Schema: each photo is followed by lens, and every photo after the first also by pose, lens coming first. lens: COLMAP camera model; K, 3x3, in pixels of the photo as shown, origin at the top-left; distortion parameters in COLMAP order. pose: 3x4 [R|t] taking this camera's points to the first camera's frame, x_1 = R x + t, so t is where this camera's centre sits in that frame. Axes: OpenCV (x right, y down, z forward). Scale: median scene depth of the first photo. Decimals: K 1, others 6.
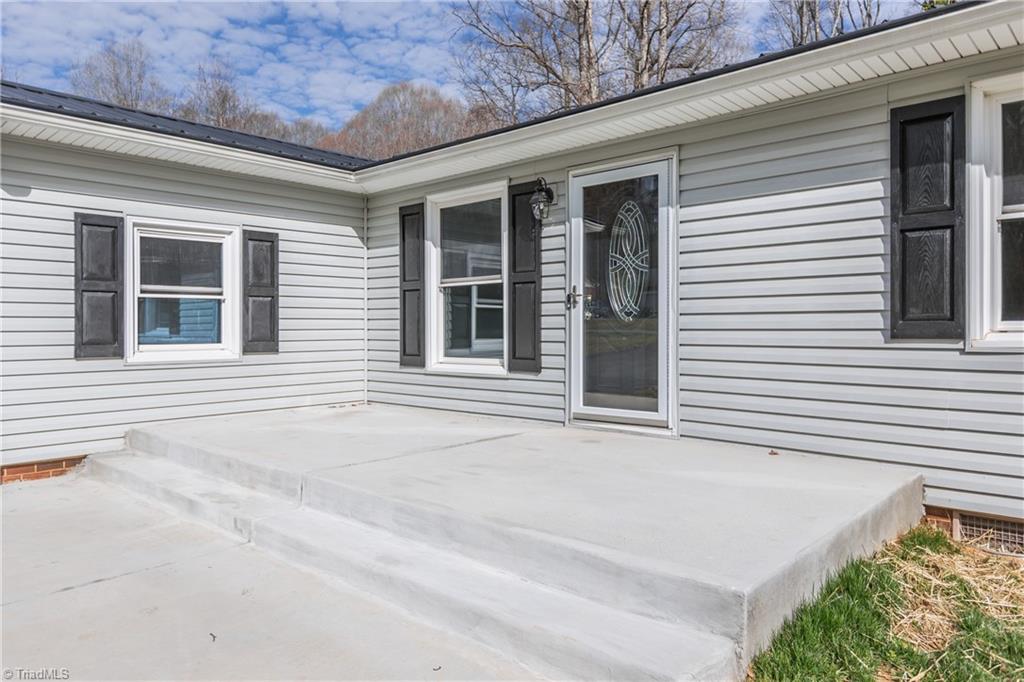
lens RADIAL K [[738.5, 0, 470.3], [0, 738.5, 328.7], [0, 0, 1]] dist [0.021290, -0.001718]
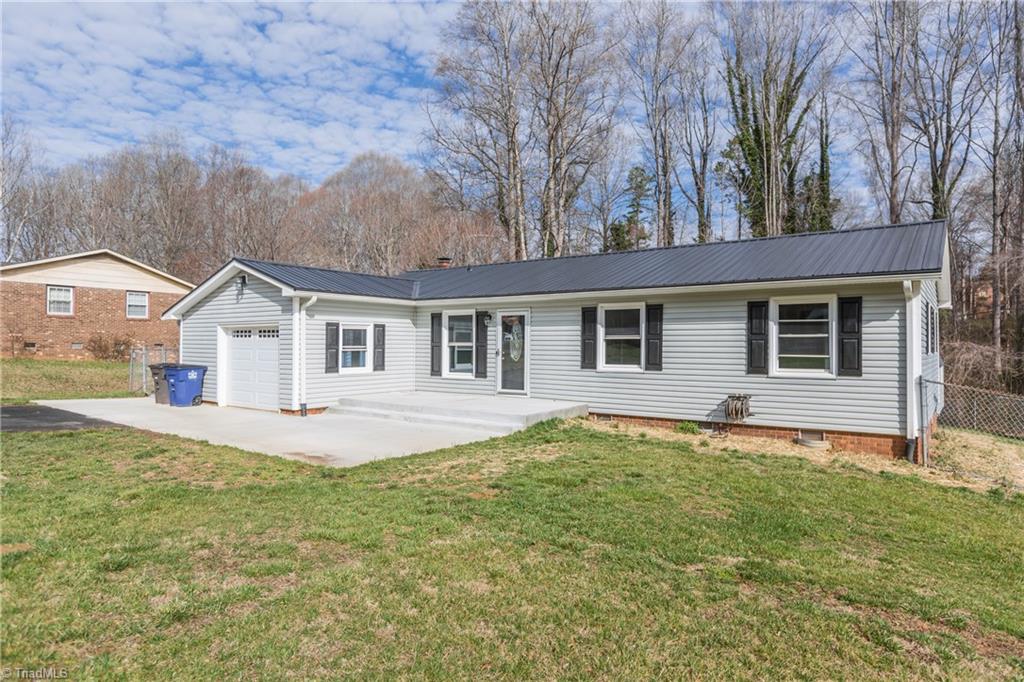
lens RADIAL K [[629.1, 0, 513.3], [0, 629.1, 338.8], [0, 0, 1]] dist [-0.001309, -0.002324]
pose [[0.987491, 0.009357, 0.157396, -0.190176], [-0.008248, 0.999936, -0.007694, -0.075379], [-0.157458, 0.006300, 0.987506, -1.443939]]
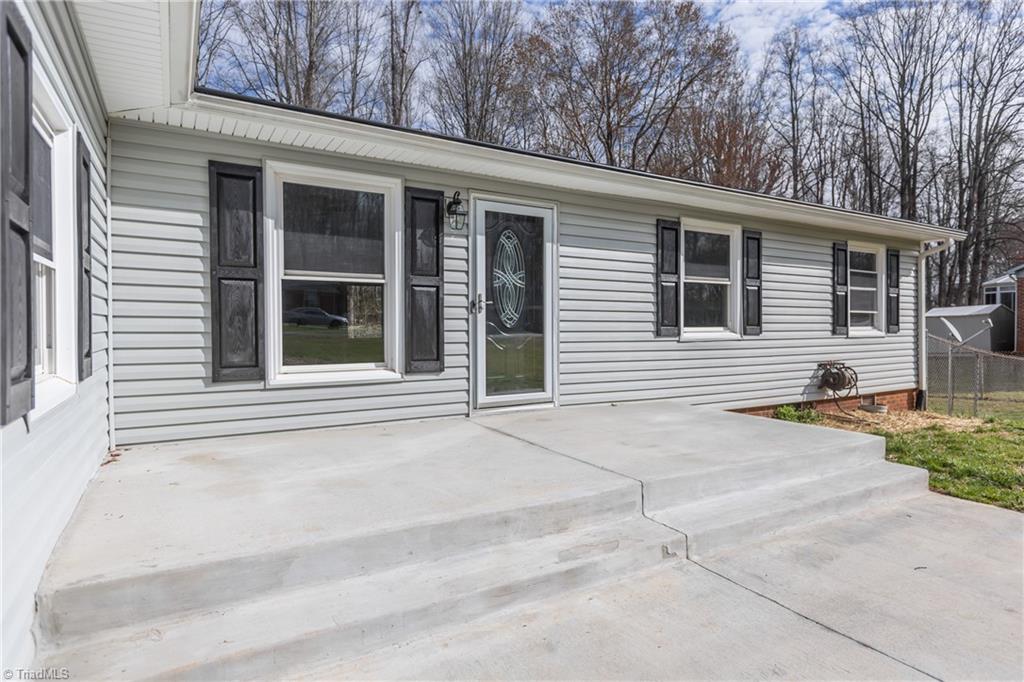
lens RADIAL K [[559.9, 0, 505.5], [0, 559.9, 336.2], [0, 0, 1]] dist [0.001858, -0.000938]
pose [[0.243742, -0.010566, 0.969783, -0.672231], [0.000023, 0.999941, 0.010889, -0.001364], [-0.969840, -0.002631, 0.243727, 0.718254]]
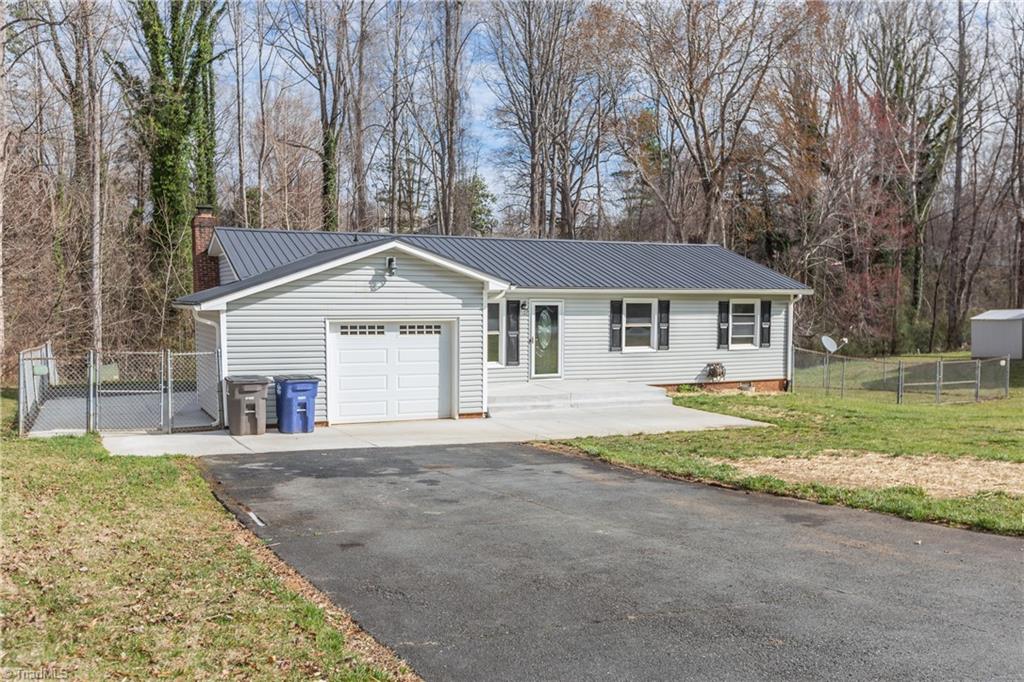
lens RADIAL K [[928.2, 0, 523.3], [0, 928.2, 375.3], [0, 0, 1]] dist [-0.013173, -0.005379]
pose [[0.314320, -0.074584, 0.946383, -3.456600], [-0.008756, 0.996639, 0.081453, -0.205566], [-0.949277, -0.033889, 0.312610, -0.186877]]
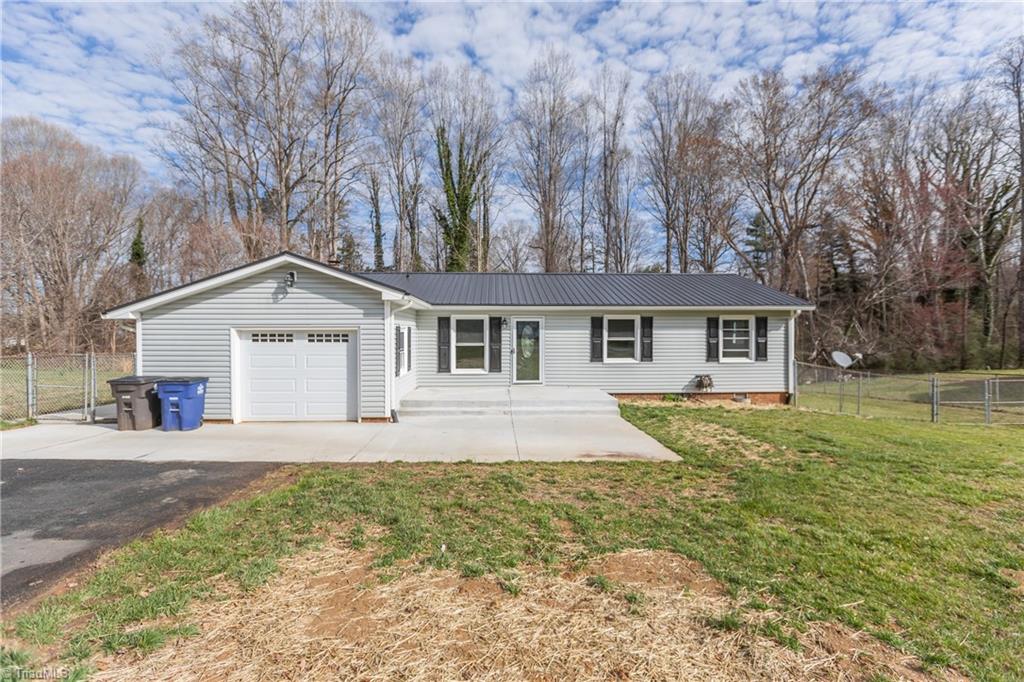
lens RADIAL K [[466.5, 0, 512.1], [0, 466.5, 336.8], [0, 0, 1]] dist [-0.001469, 0.000132]
pose [[0.663869, -0.003084, 0.747842, -1.523848], [-0.004352, 0.999959, 0.007988, -0.125955], [-0.747836, -0.008557, 0.663828, -0.499790]]
